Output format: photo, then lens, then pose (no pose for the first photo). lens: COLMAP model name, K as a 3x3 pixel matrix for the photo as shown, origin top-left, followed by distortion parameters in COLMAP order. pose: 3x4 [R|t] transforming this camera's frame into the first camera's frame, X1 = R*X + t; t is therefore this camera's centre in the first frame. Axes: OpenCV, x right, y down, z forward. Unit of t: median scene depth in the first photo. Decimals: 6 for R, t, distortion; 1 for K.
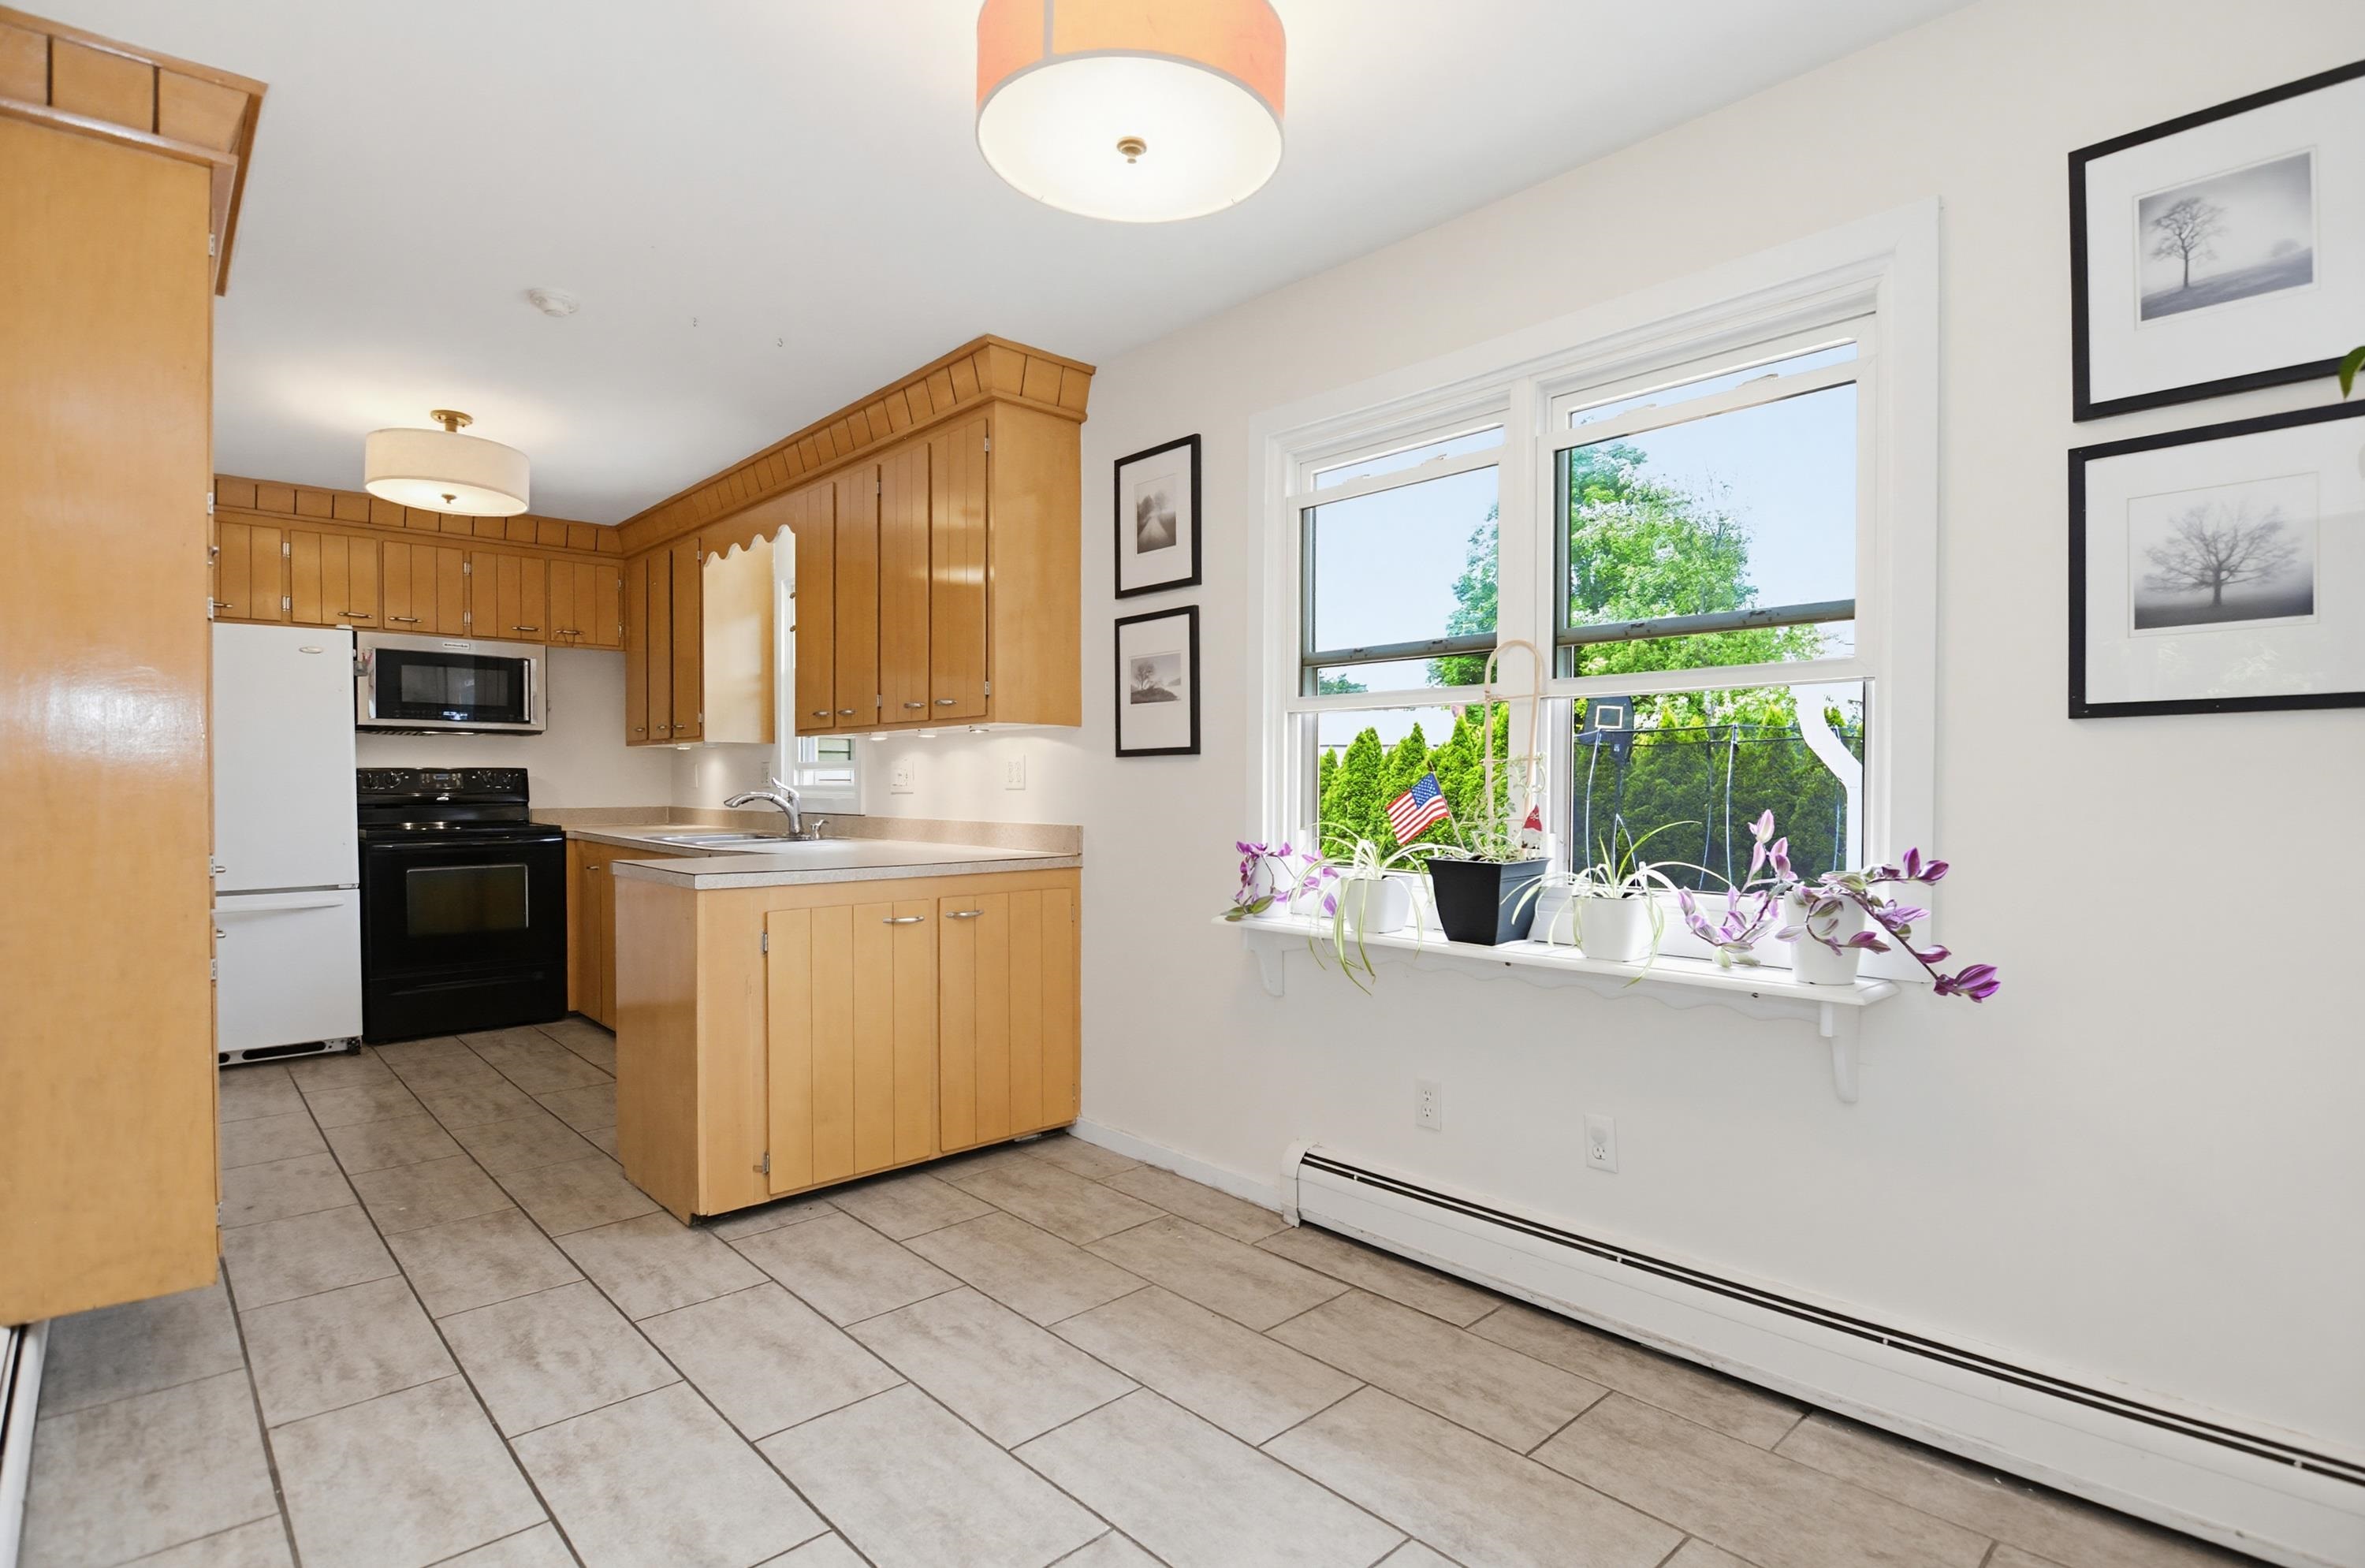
lens RADIAL K [[1143.0, 0, 1181.3], [0, 1143.0, 813.8], [0, 0, 1]] dist [-0.000775, -0.014311]
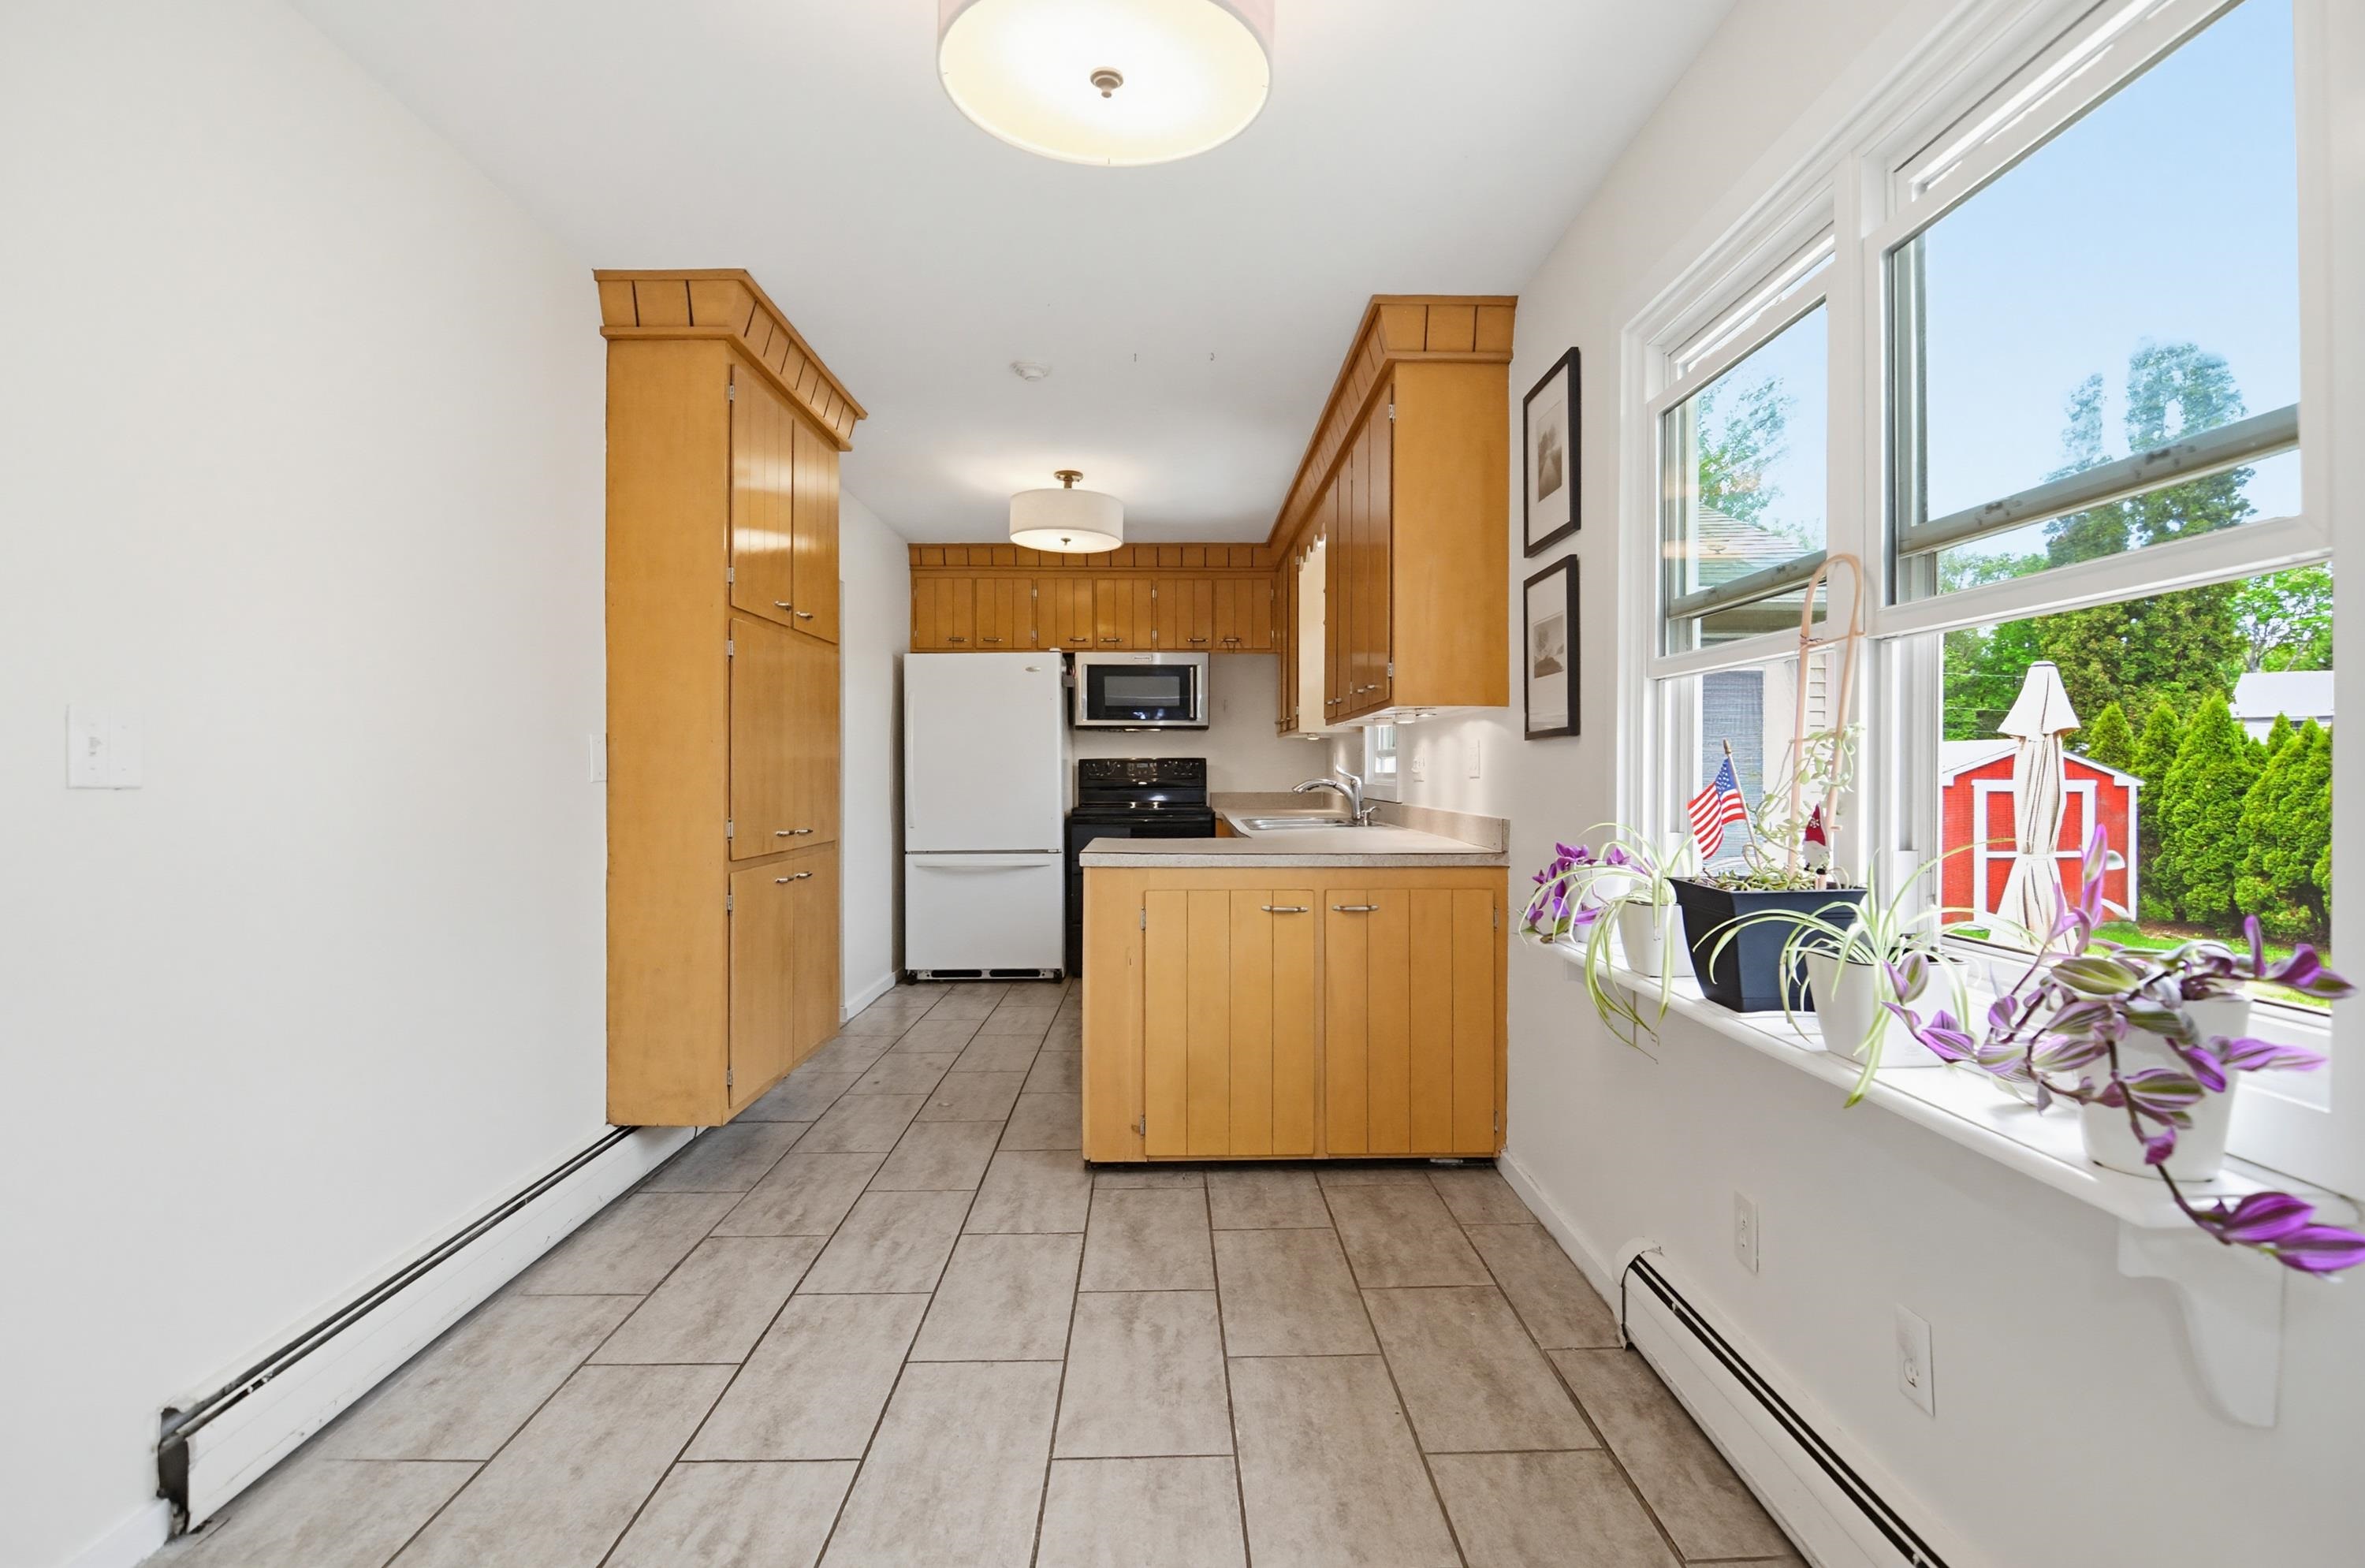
lens RADIAL K [[1130.8, 0, 1182.5], [0, 1130.8, 784.0], [0, 0, 1]] dist [0.000014, -0.015669]
pose [[0.753244, 0.007158, -0.657702, 0.267543], [-0.016411, 0.999834, -0.007913, -0.005203], [0.657536, 0.016754, 0.753237, 0.162382]]
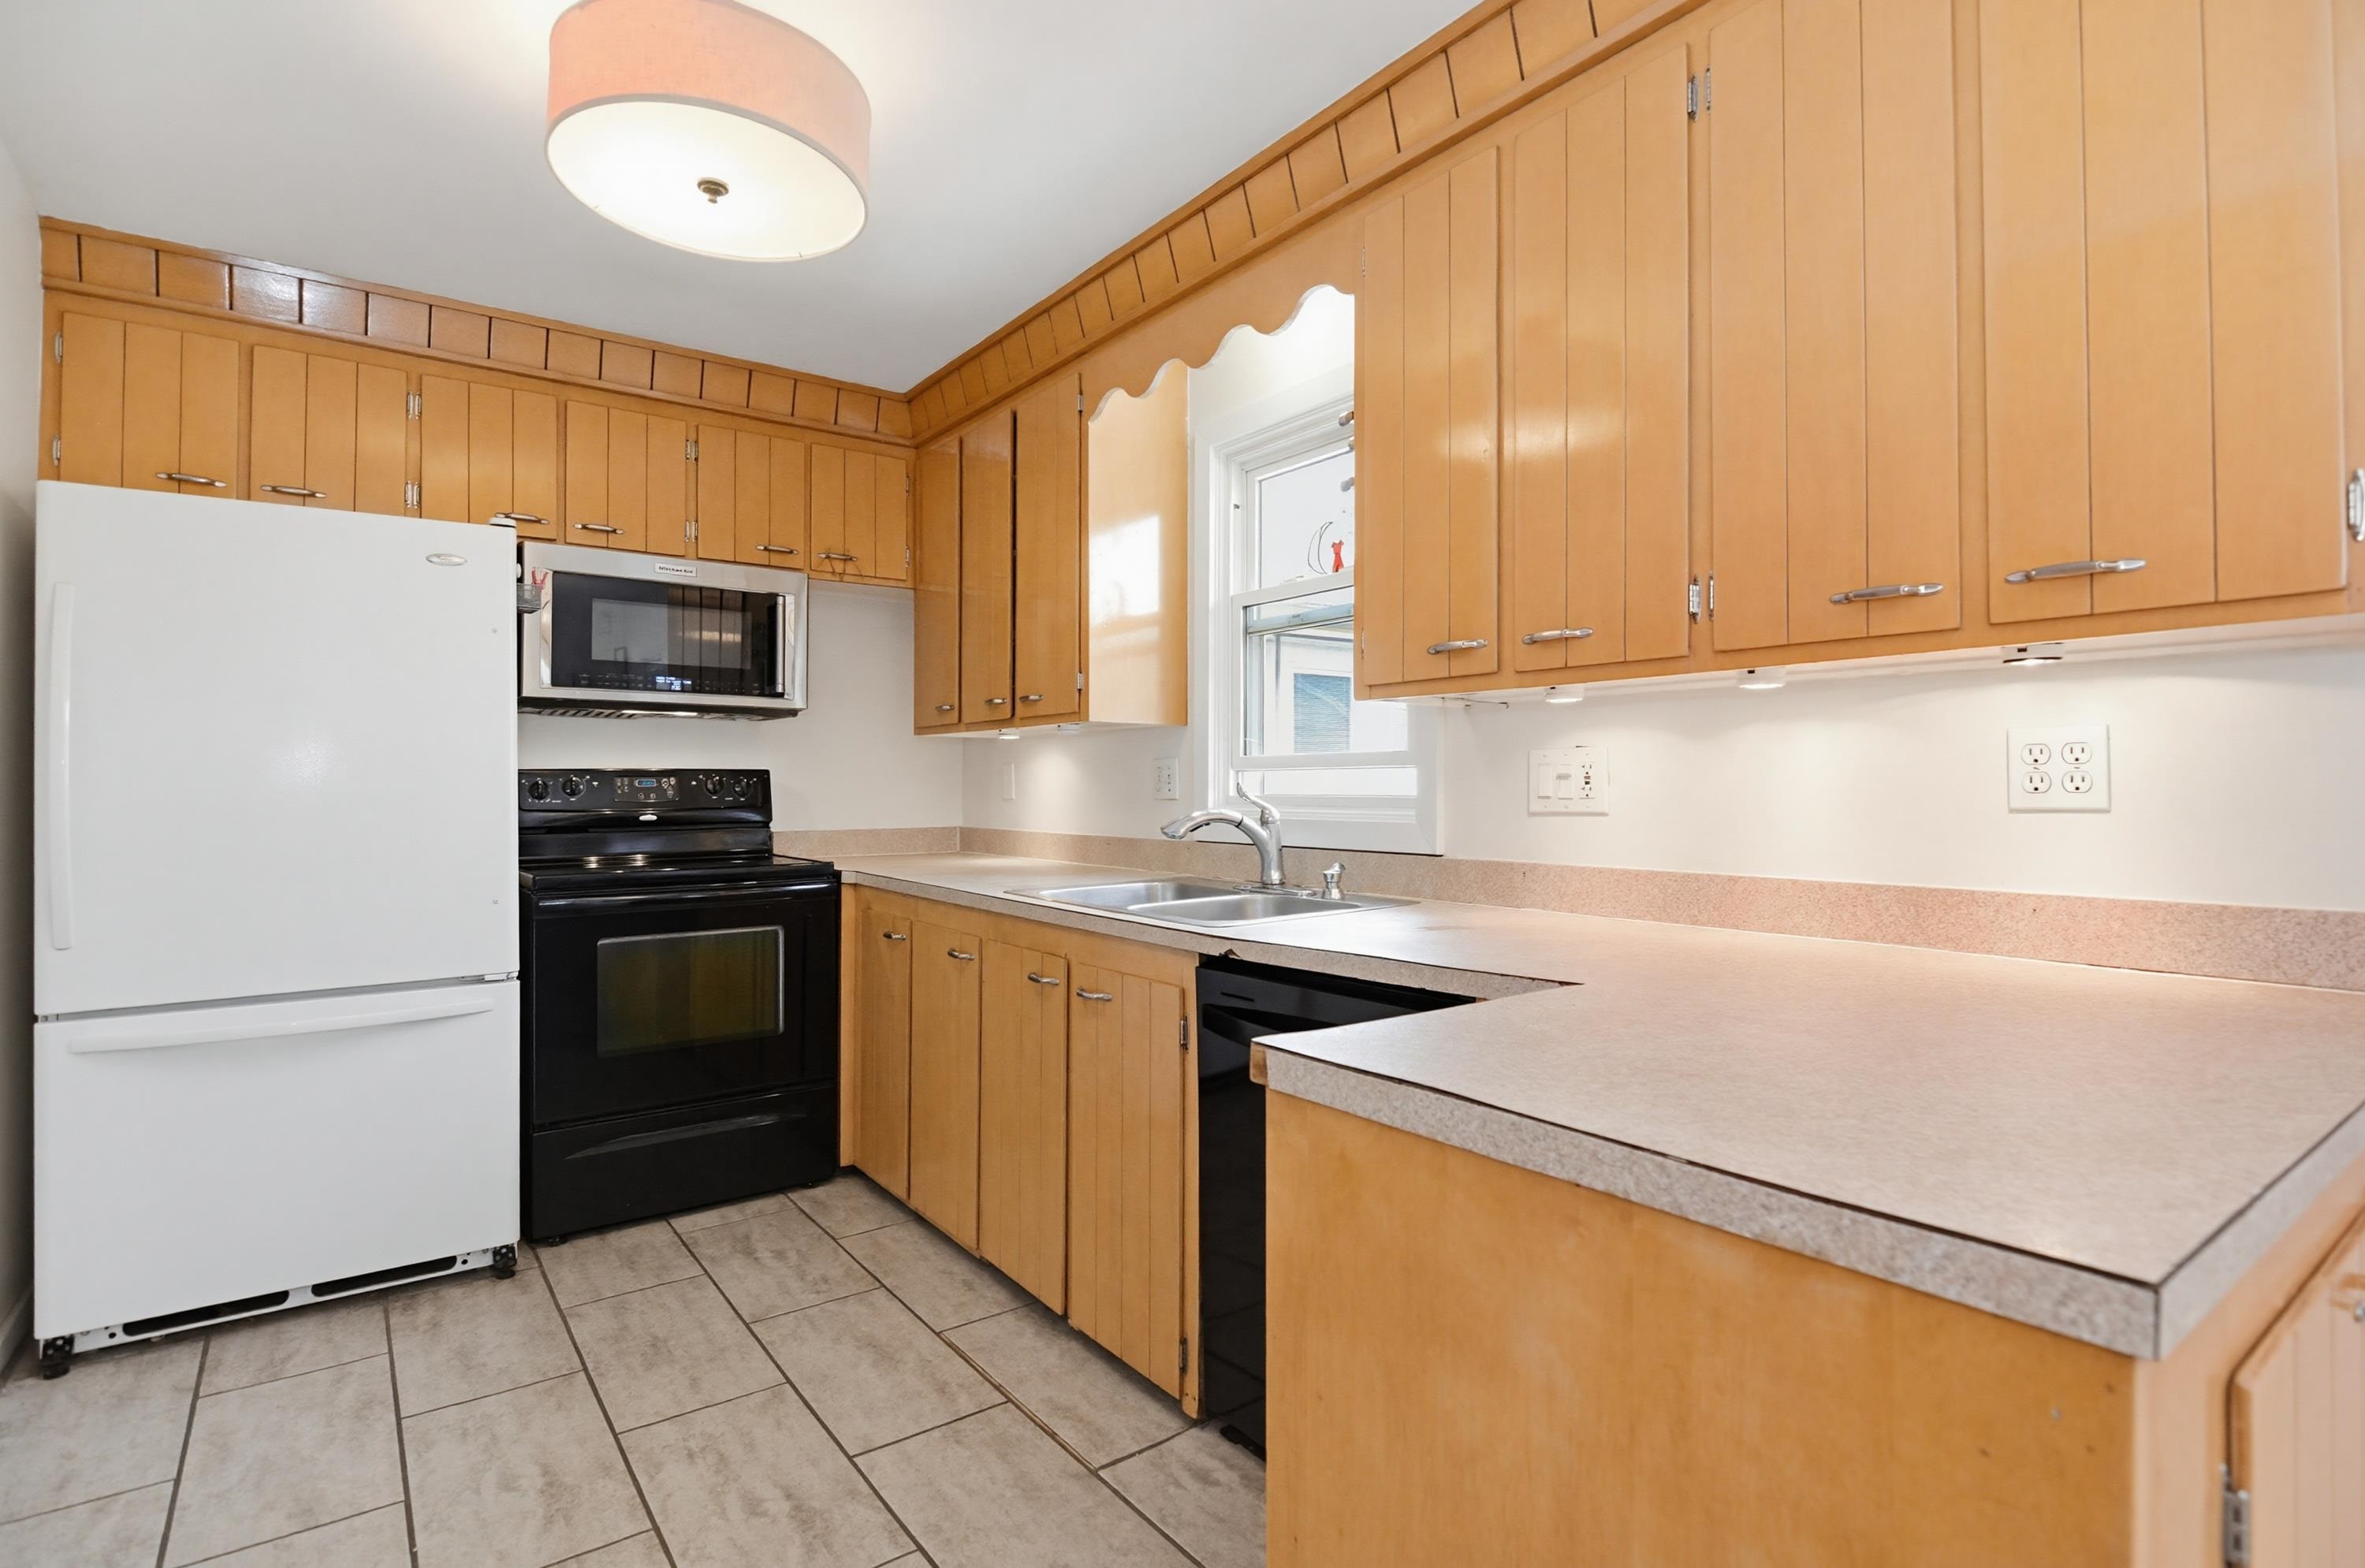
lens RADIAL K [[1101.2, 0, 1182.5], [0, 1101.2, 784.0], [0, 0, 1]] dist [-0.027482, 0.000480]
pose [[0.995943, -0.001944, -0.089966, -0.431873], [-0.000865, 0.999513, -0.031178, -0.018999], [0.089983, 0.031129, 0.995457, 0.611480]]
